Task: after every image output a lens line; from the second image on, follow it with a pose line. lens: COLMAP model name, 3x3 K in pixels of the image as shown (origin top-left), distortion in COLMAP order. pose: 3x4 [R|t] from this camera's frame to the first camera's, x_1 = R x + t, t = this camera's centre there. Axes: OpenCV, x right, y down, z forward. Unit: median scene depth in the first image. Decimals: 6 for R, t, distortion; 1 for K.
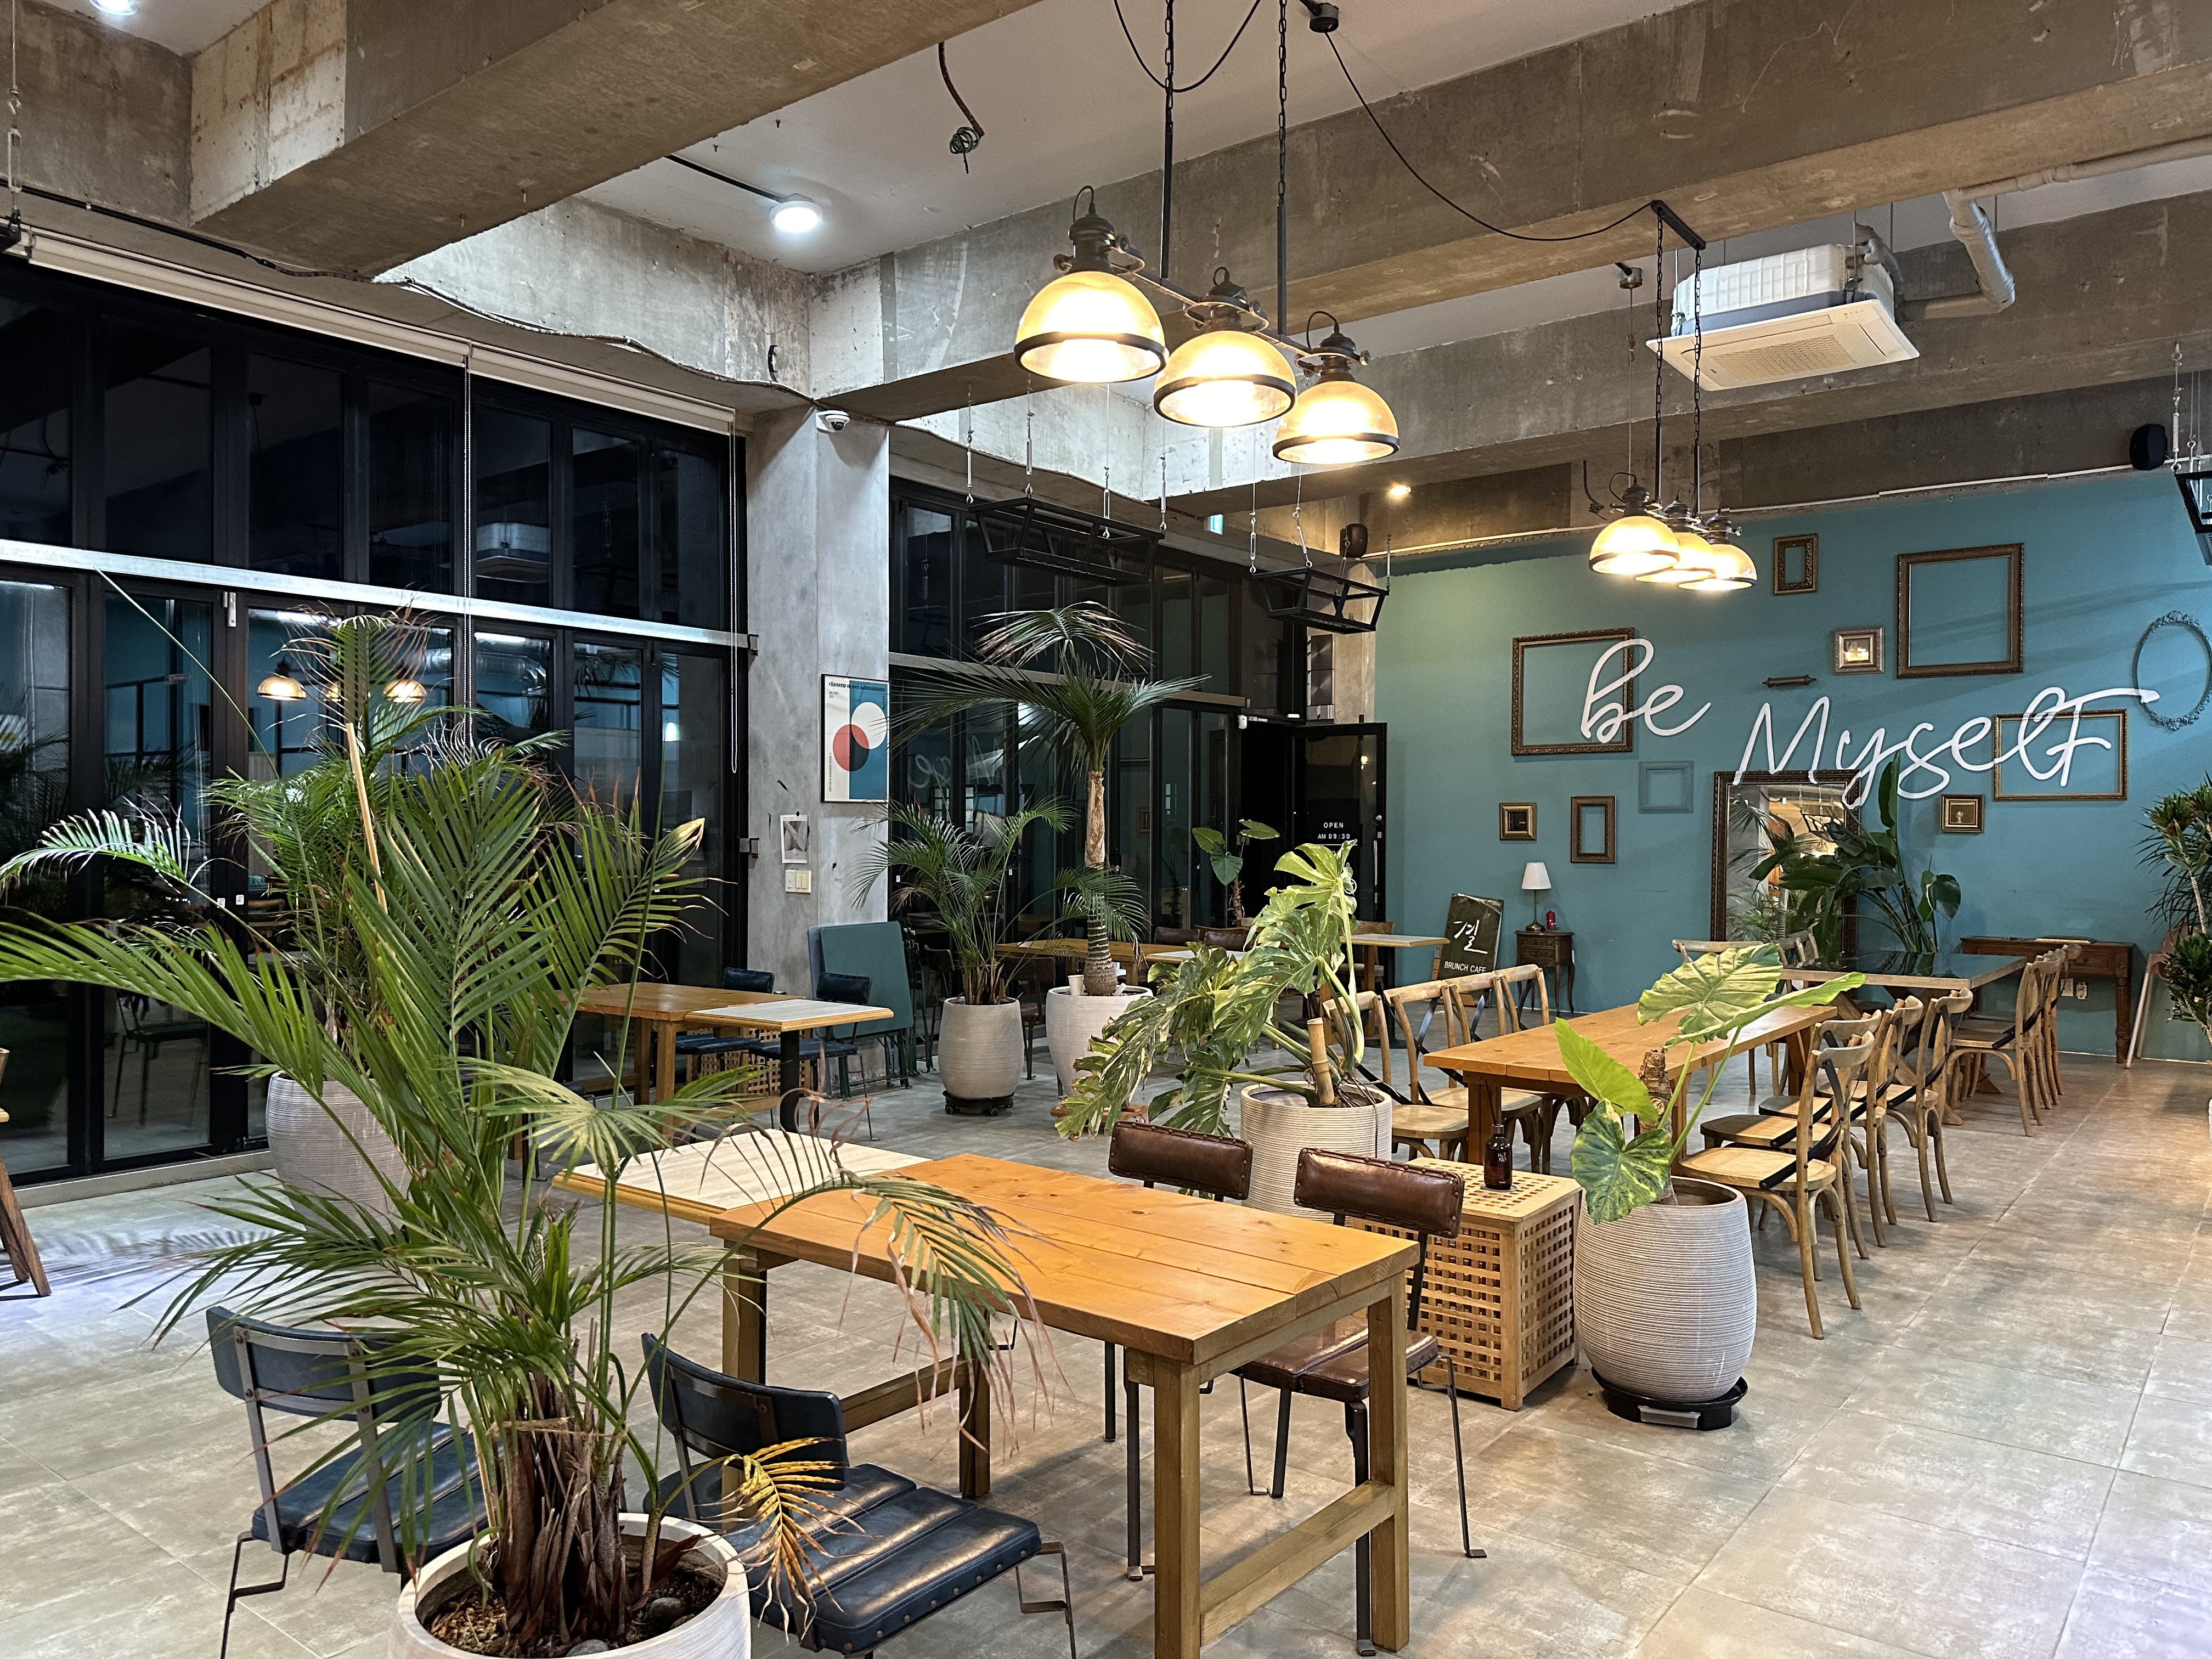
lens RADIAL K [[1557.1, 0, 1106.2], [0, 1557.1, 827.2], [0, 0, 1]] dist [0.040874, -0.059413]
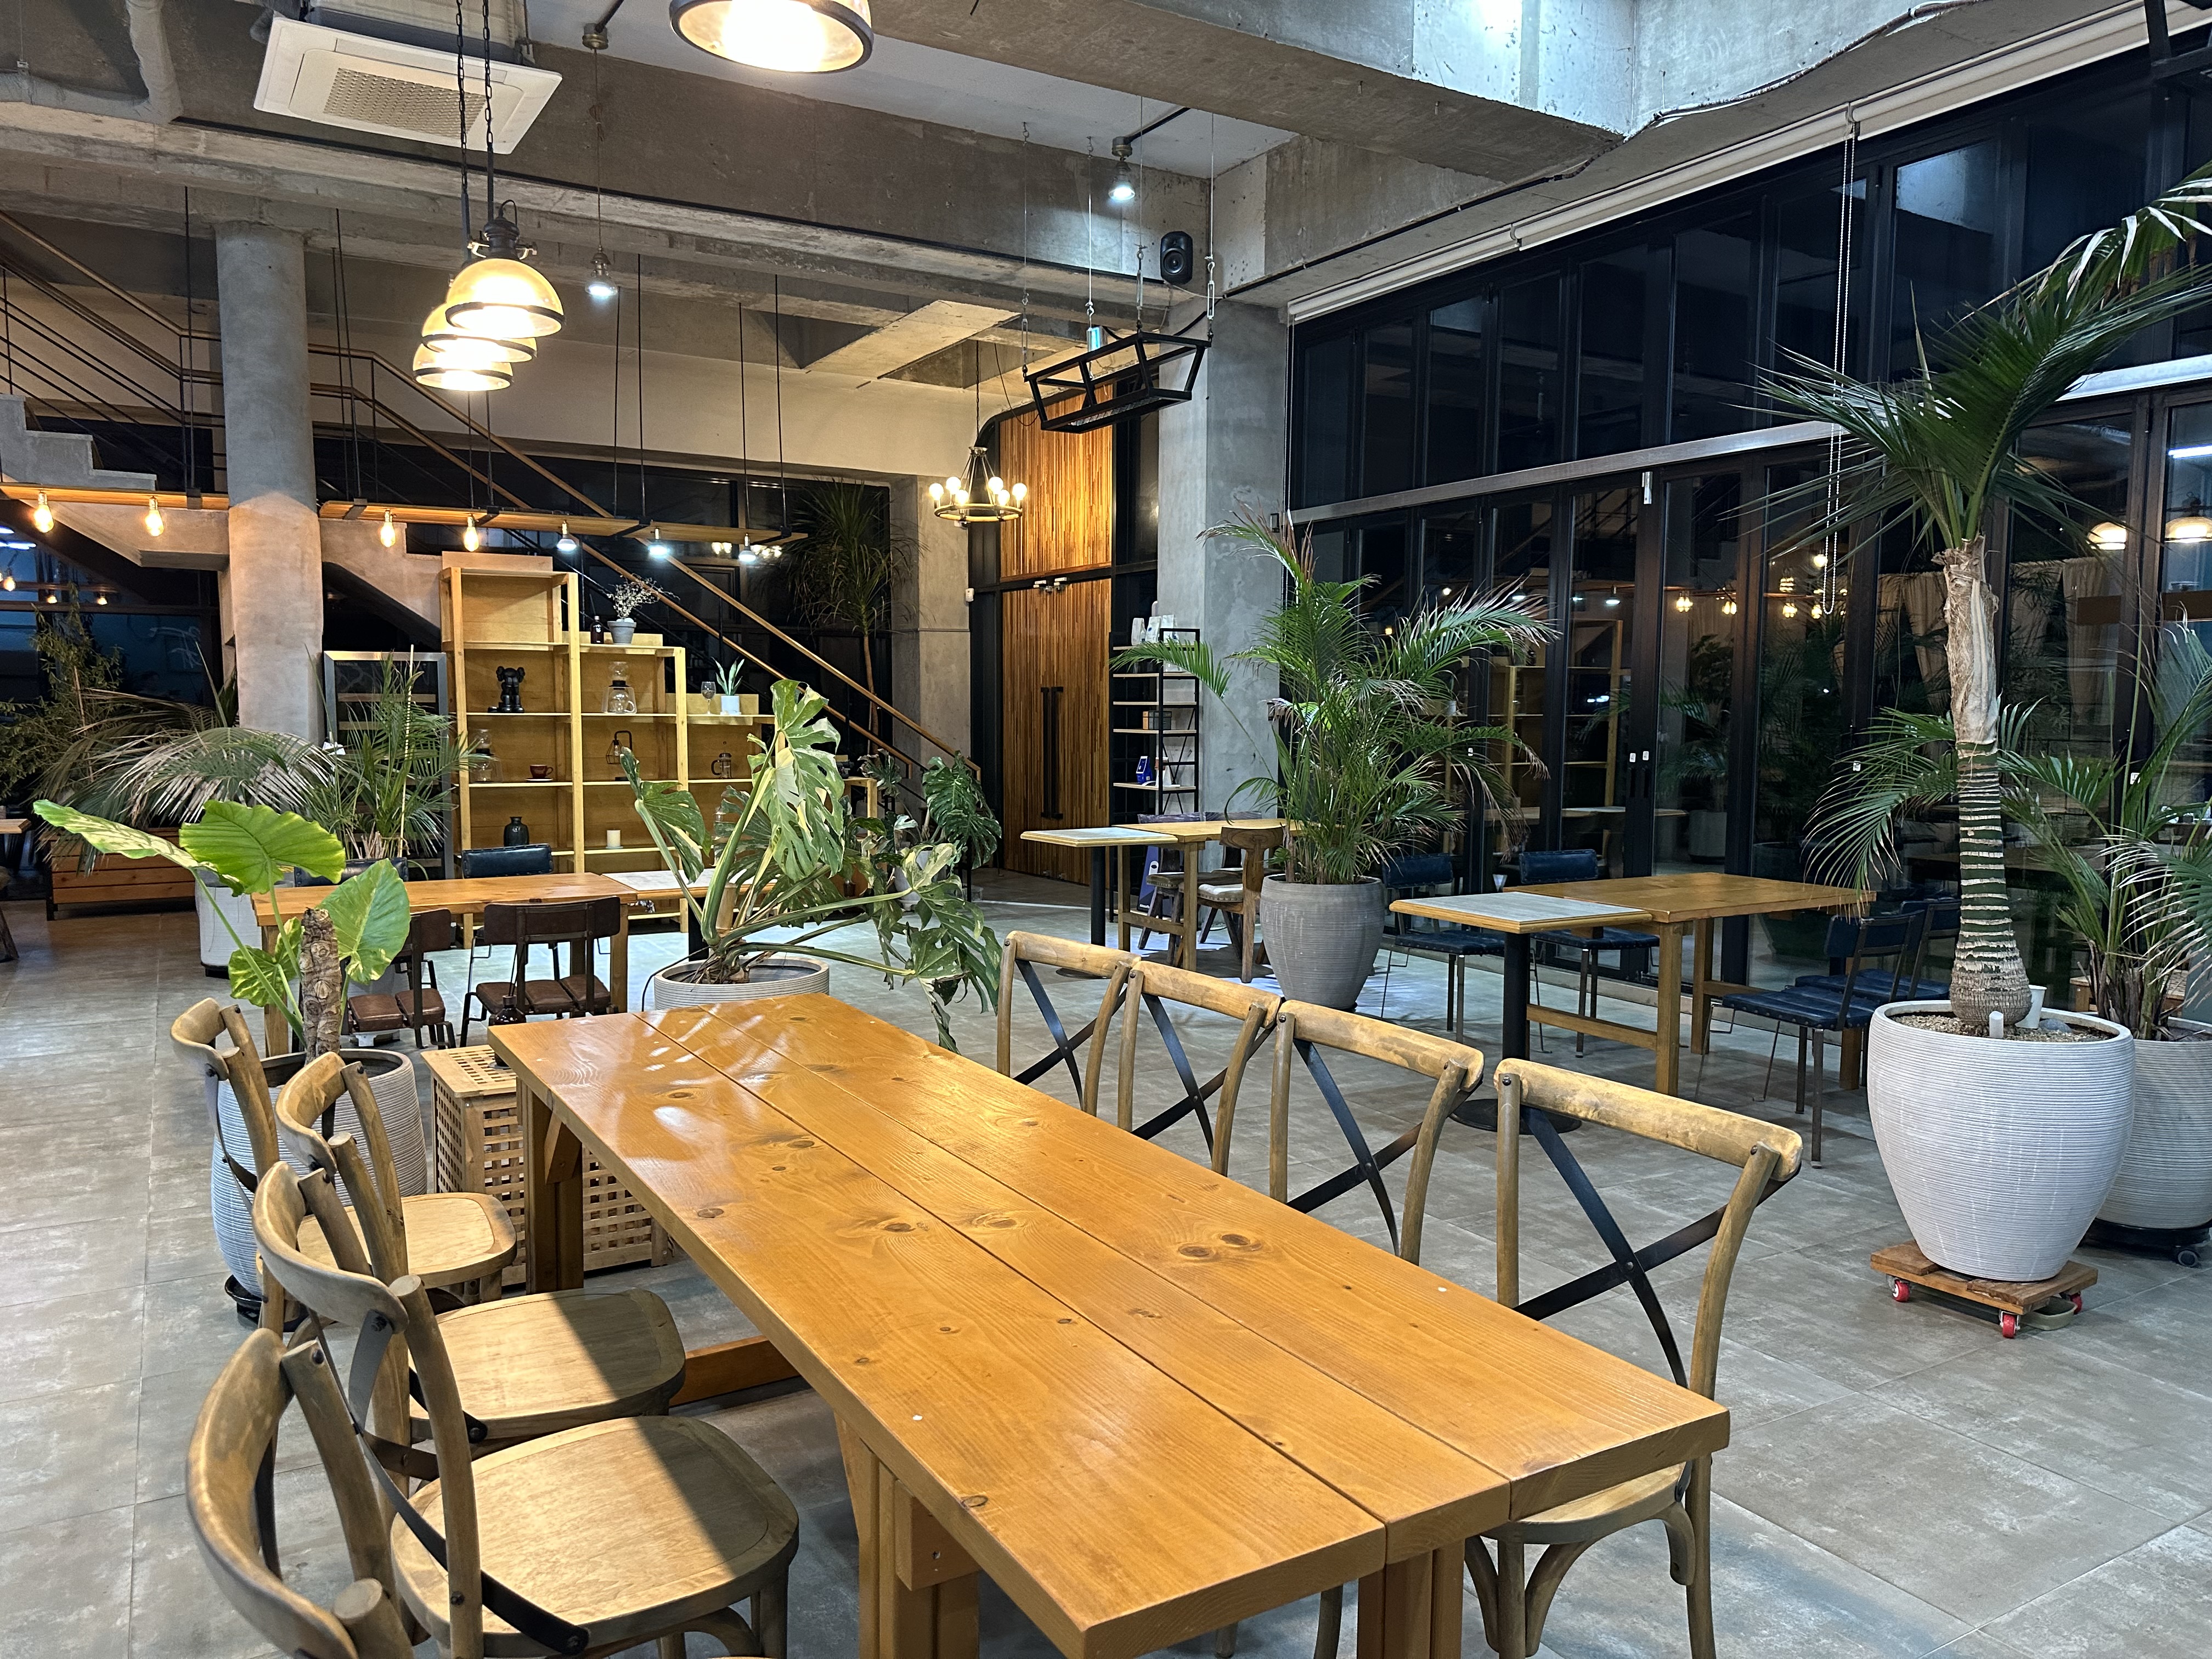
lens RADIAL K [[1557.1, 0, 1102.1], [0, 1557.1, 837.2], [0, 0, 1]] dist [0.040874, -0.059413]
pose [[-0.366925, 0.073284, -0.927359, 0.945651], [-0.007900, 0.996611, 0.081882, 0.027506], [0.930217, 0.037371, -0.365102, 1.630621]]
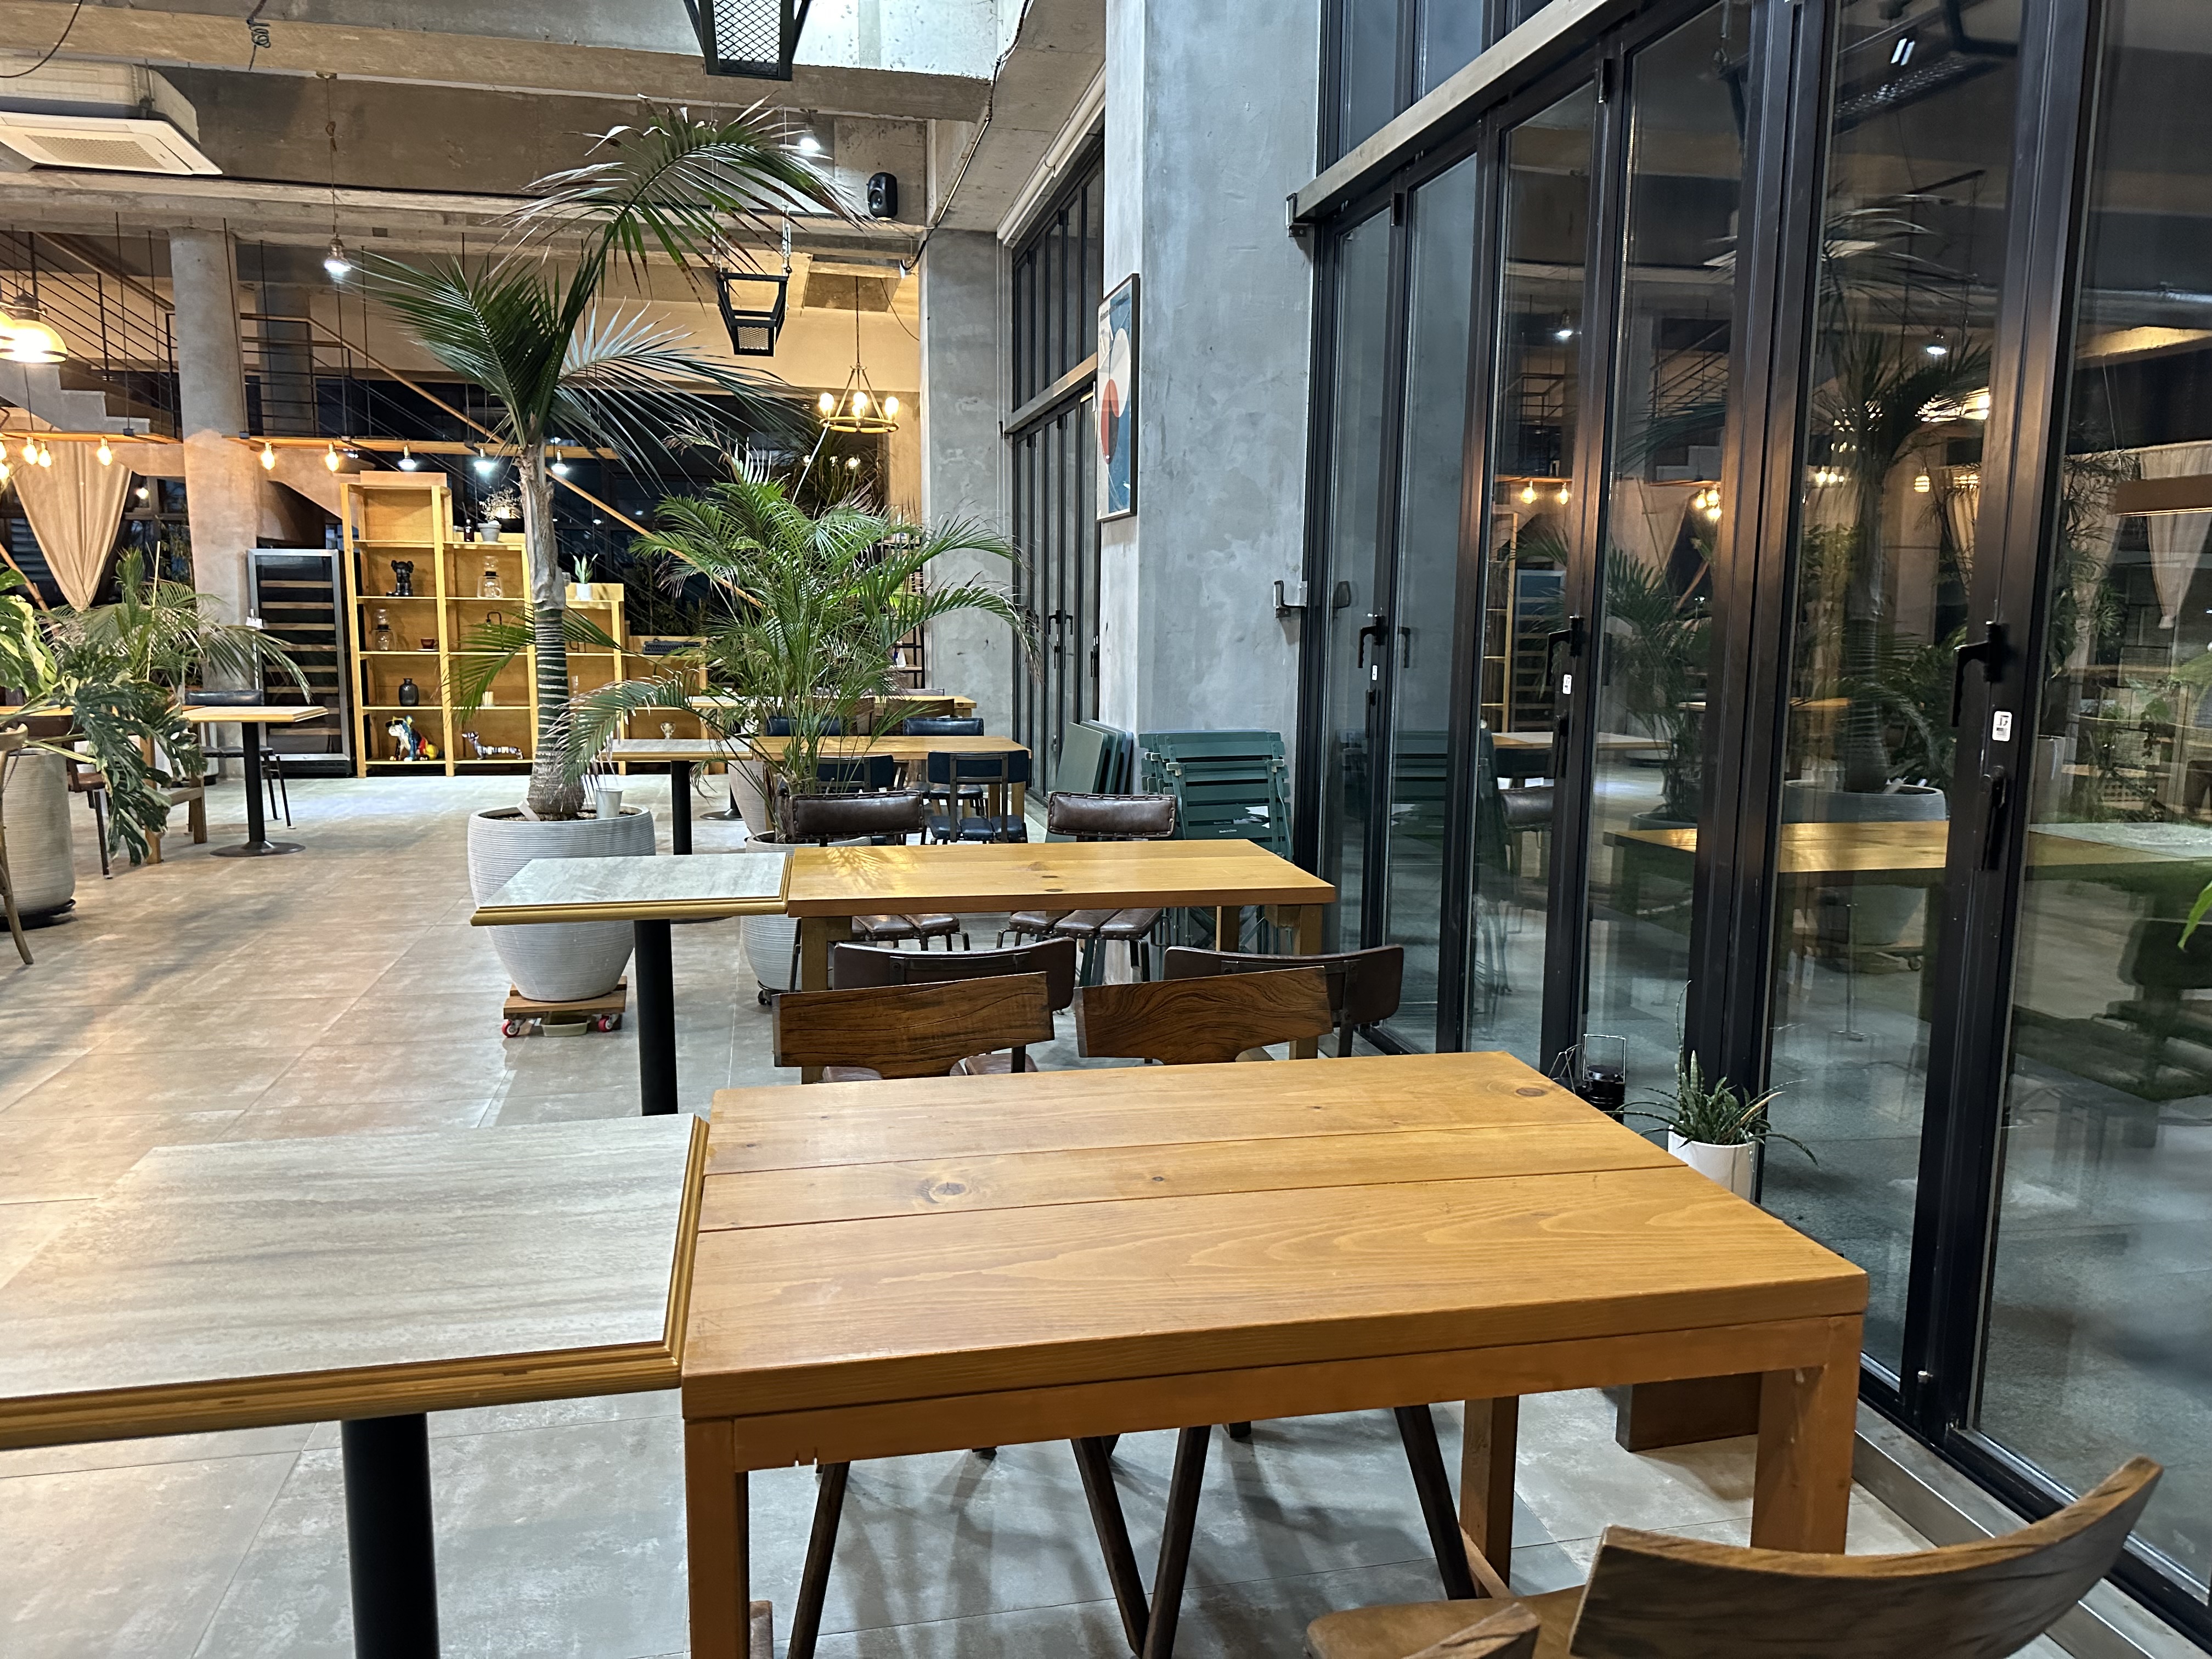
lens RADIAL K [[1557.1, 0, 1123.3], [0, 1557.1, 837.6], [0, 0, 1]] dist [0.040874, -0.059413]
pose [[-0.634725, 0.103688, -0.765750, 0.585501], [-0.014247, 0.989218, 0.145757, 0.039446], [0.772607, 0.103425, -0.626404, 2.870499]]
